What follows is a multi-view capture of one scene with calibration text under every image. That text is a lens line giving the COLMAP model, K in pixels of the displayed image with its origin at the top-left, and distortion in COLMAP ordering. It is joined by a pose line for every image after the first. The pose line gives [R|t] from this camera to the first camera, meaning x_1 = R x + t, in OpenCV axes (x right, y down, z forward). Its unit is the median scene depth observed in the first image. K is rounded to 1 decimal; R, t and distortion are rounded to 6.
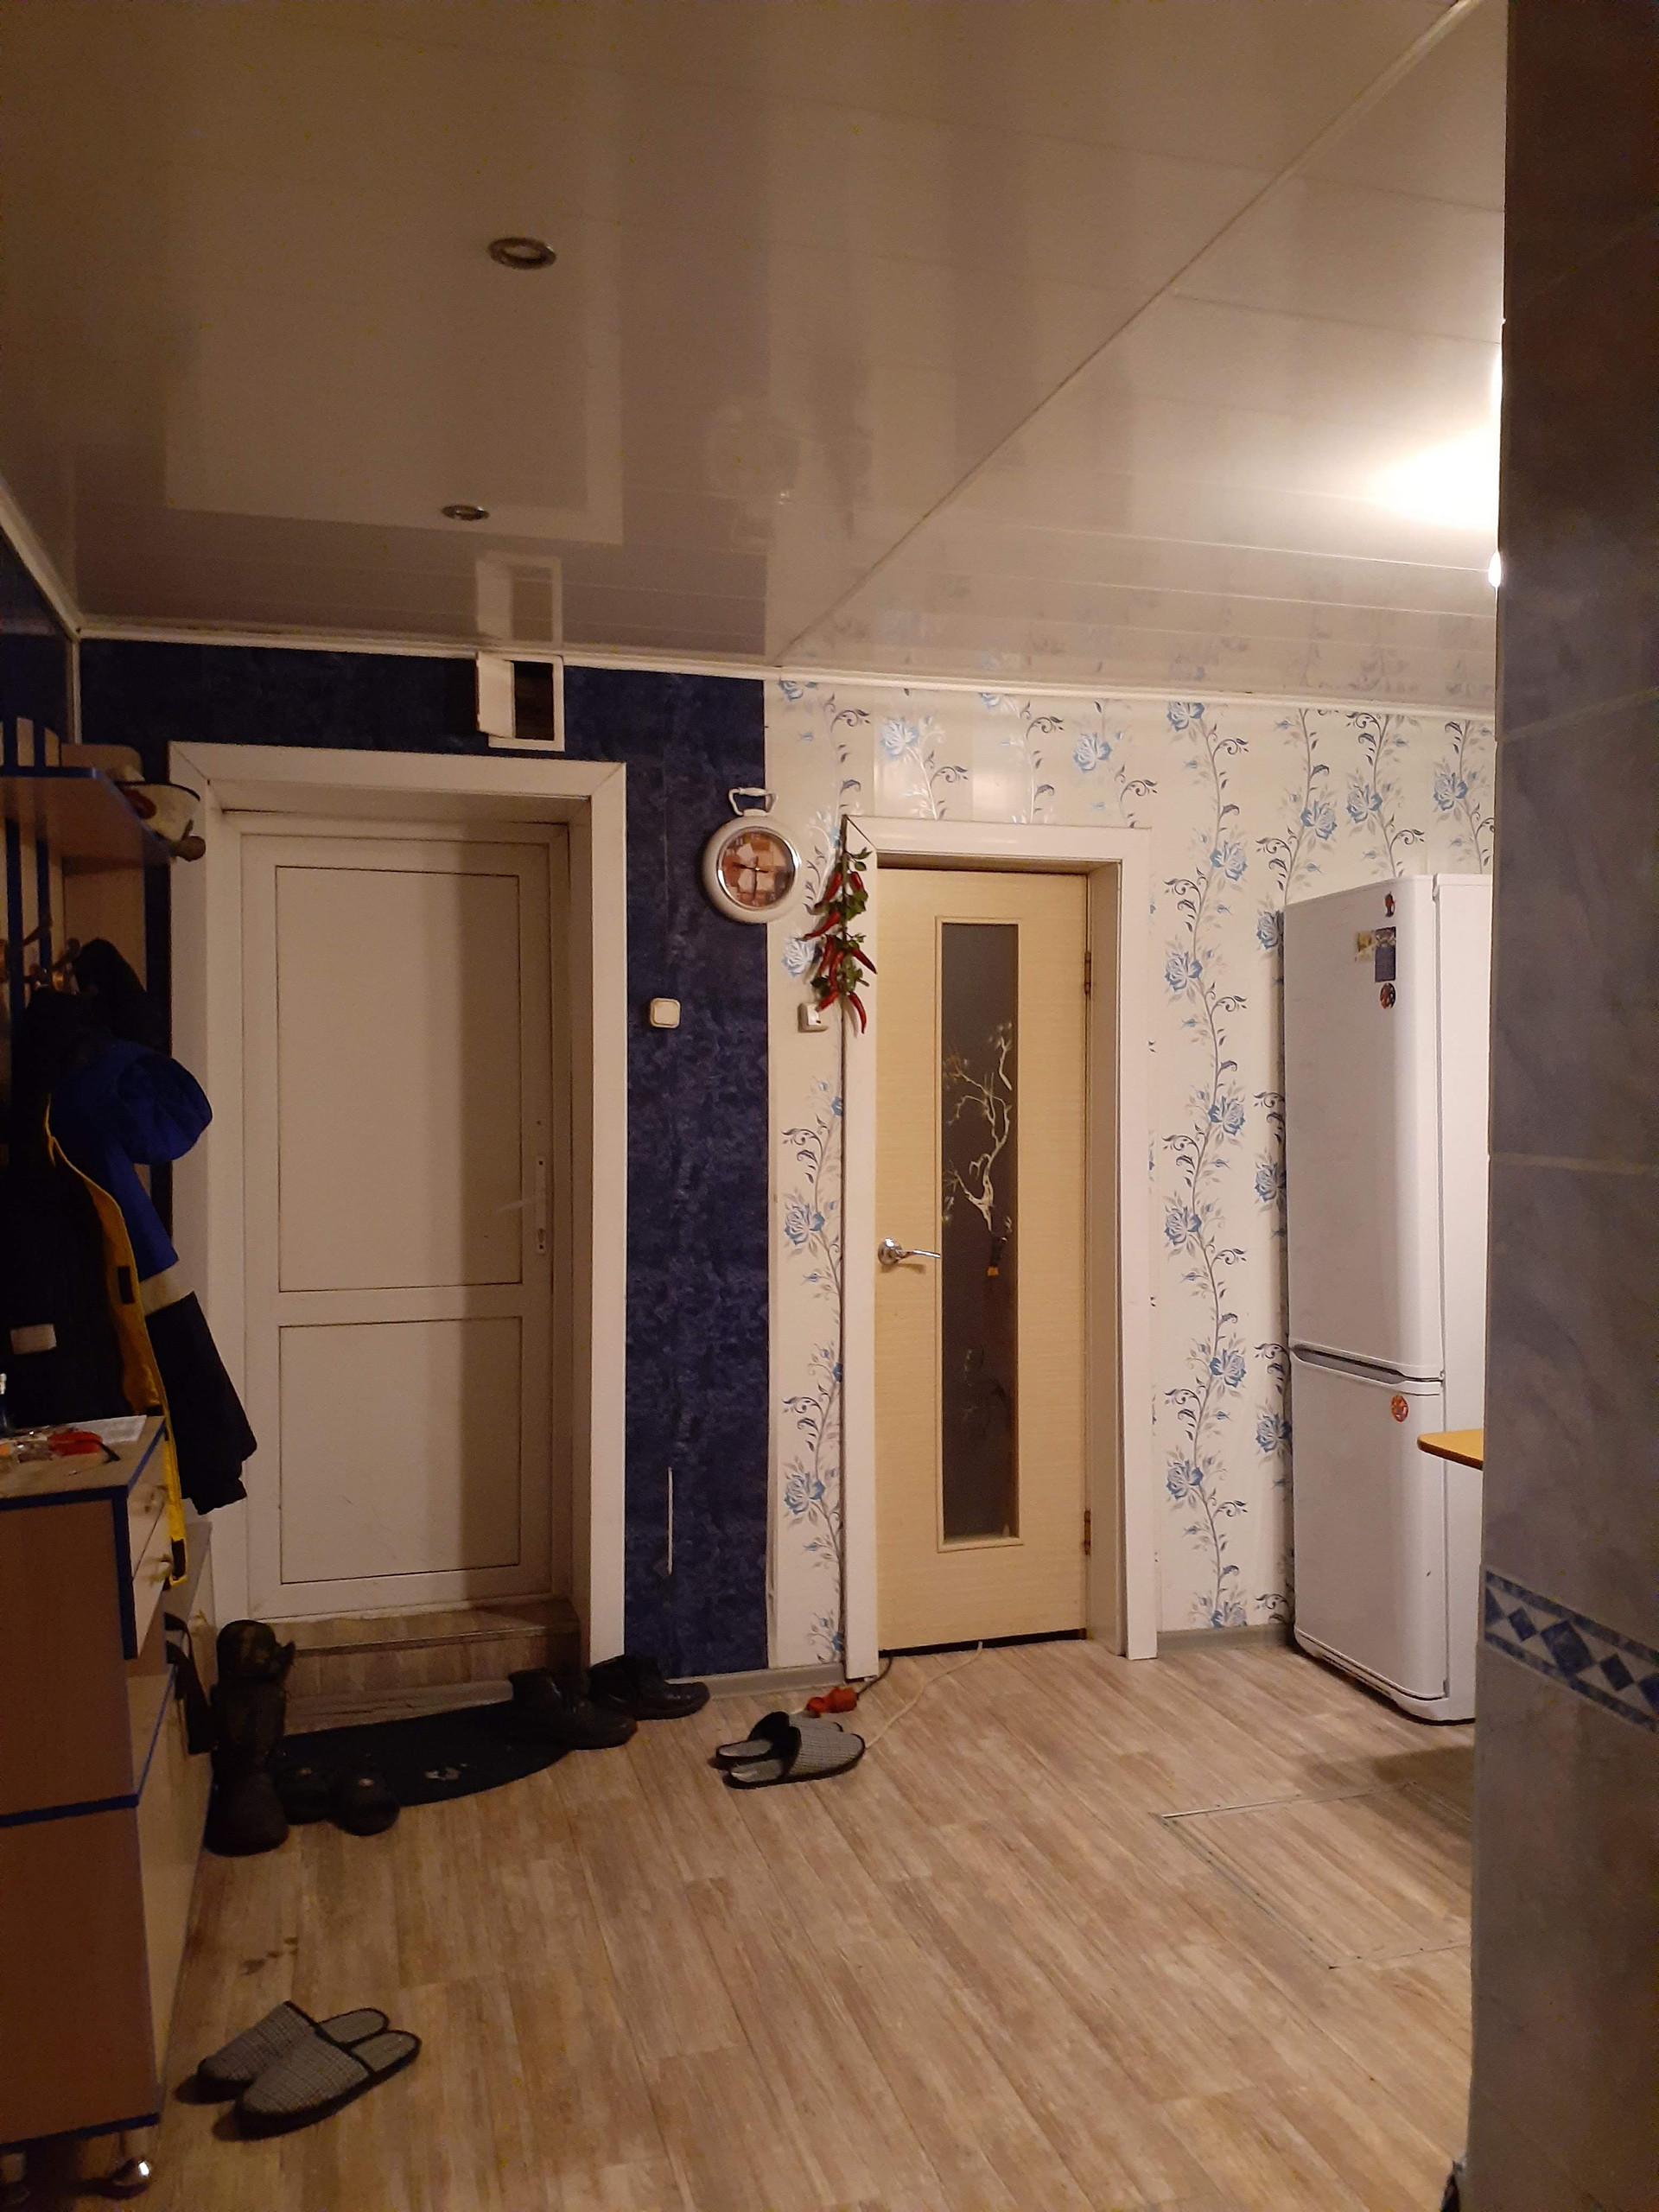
lens RADIAL K [[1740.6, 0, 831.2], [0, 1740.6, 1140.0], [0, 0, 1]] dist [0.162384, -0.386243]
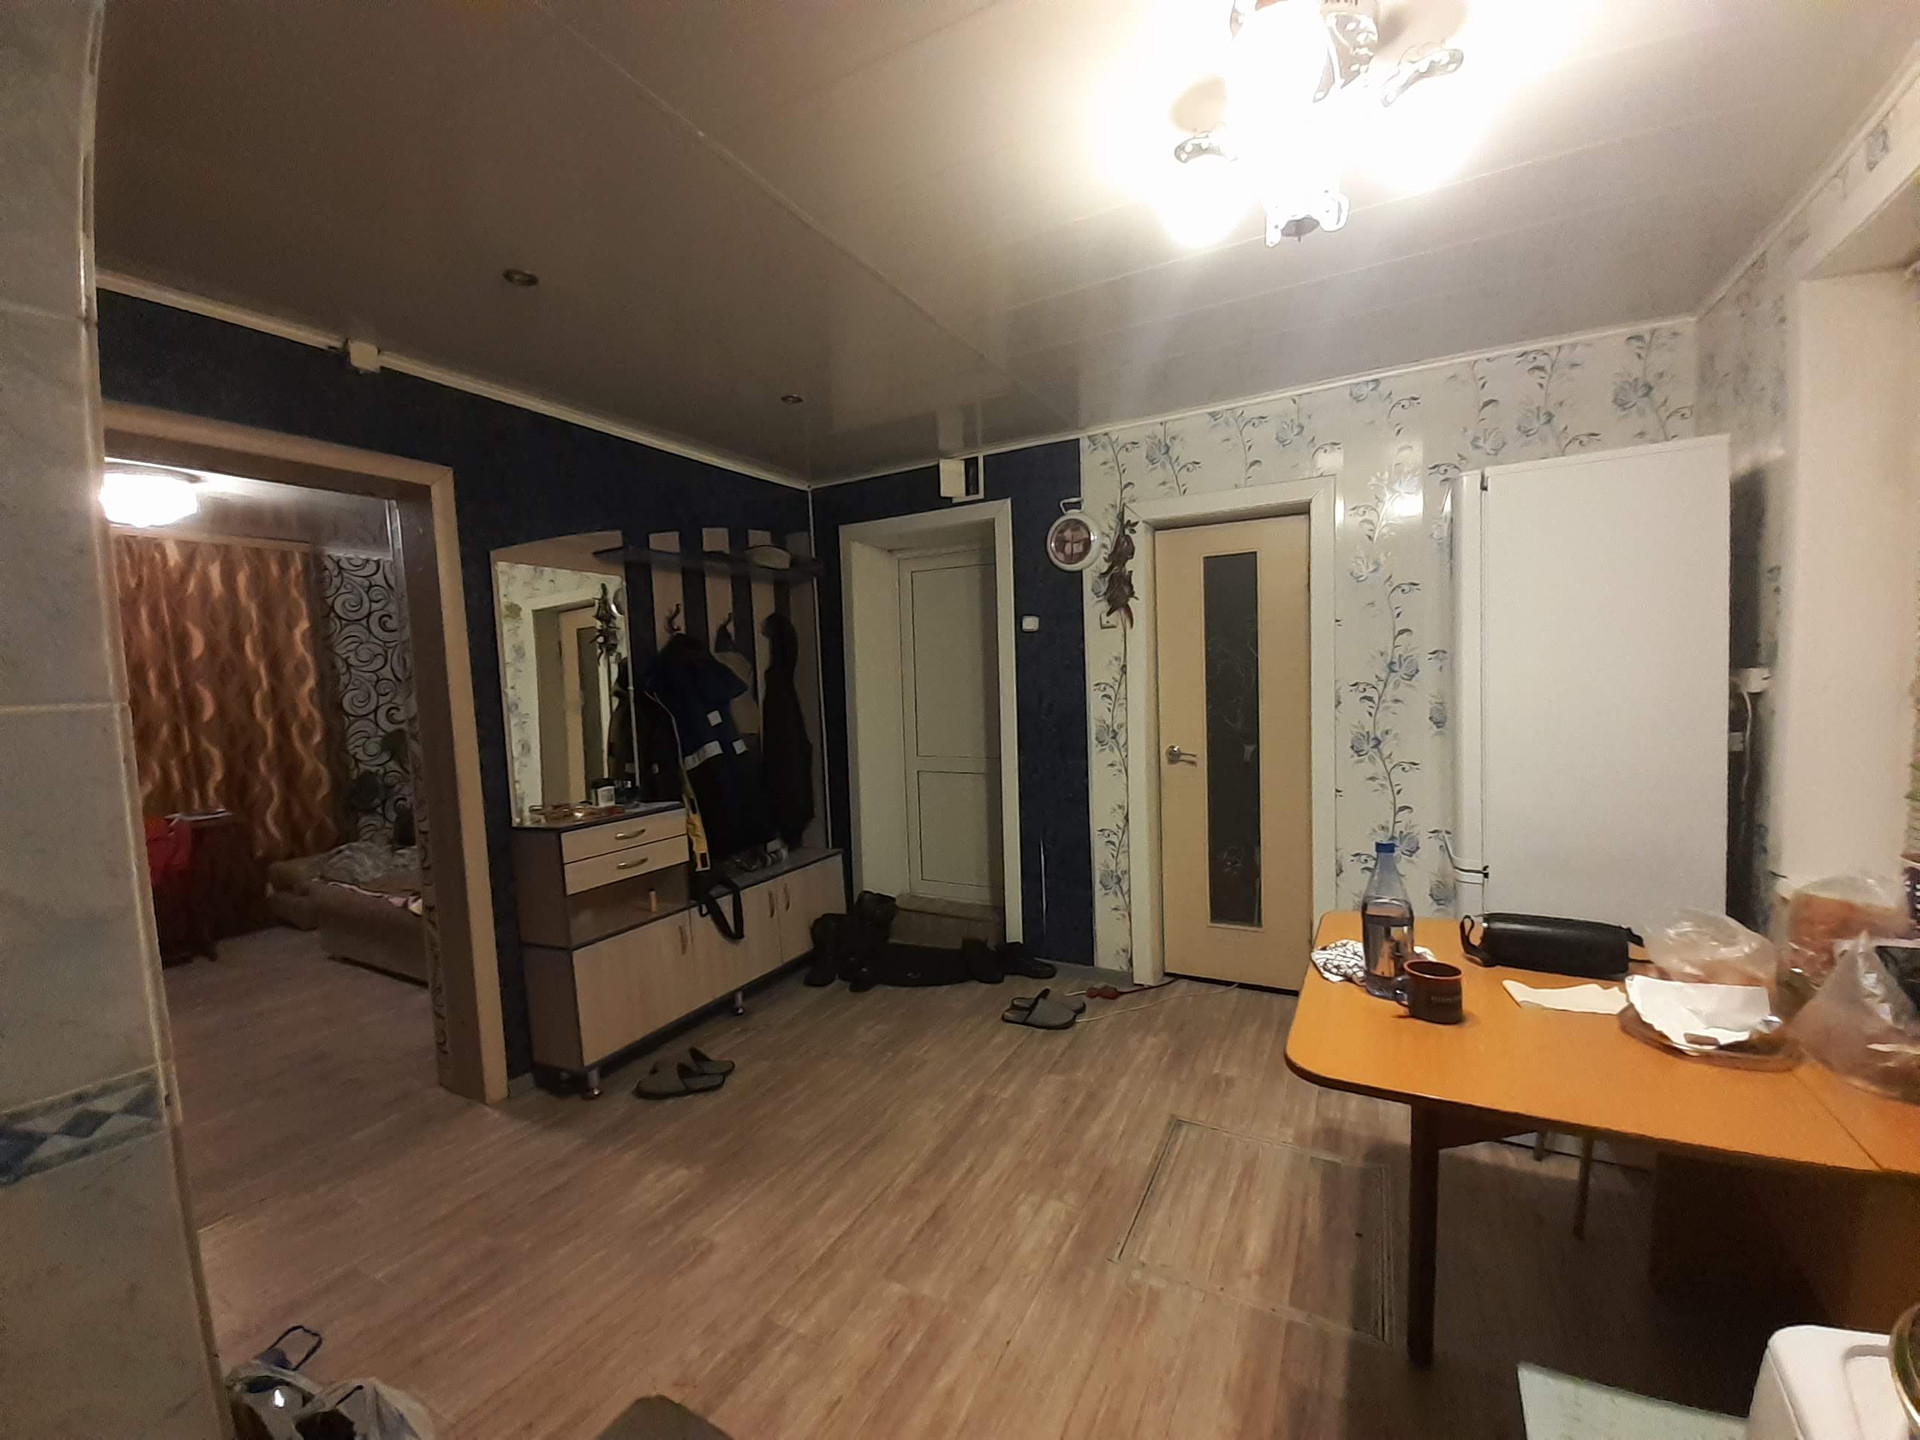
lens RADIAL K [[754.5, 0, 960.0], [0, 754.5, 720.0], [0, 0, 1]] dist [-0.015301, -0.000074]
pose [[0.709501, 0.023595, -0.704309, 0.434607], [0.021107, 0.998279, 0.054706, -0.013612], [0.704388, -0.053680, 0.707782, 0.343236]]
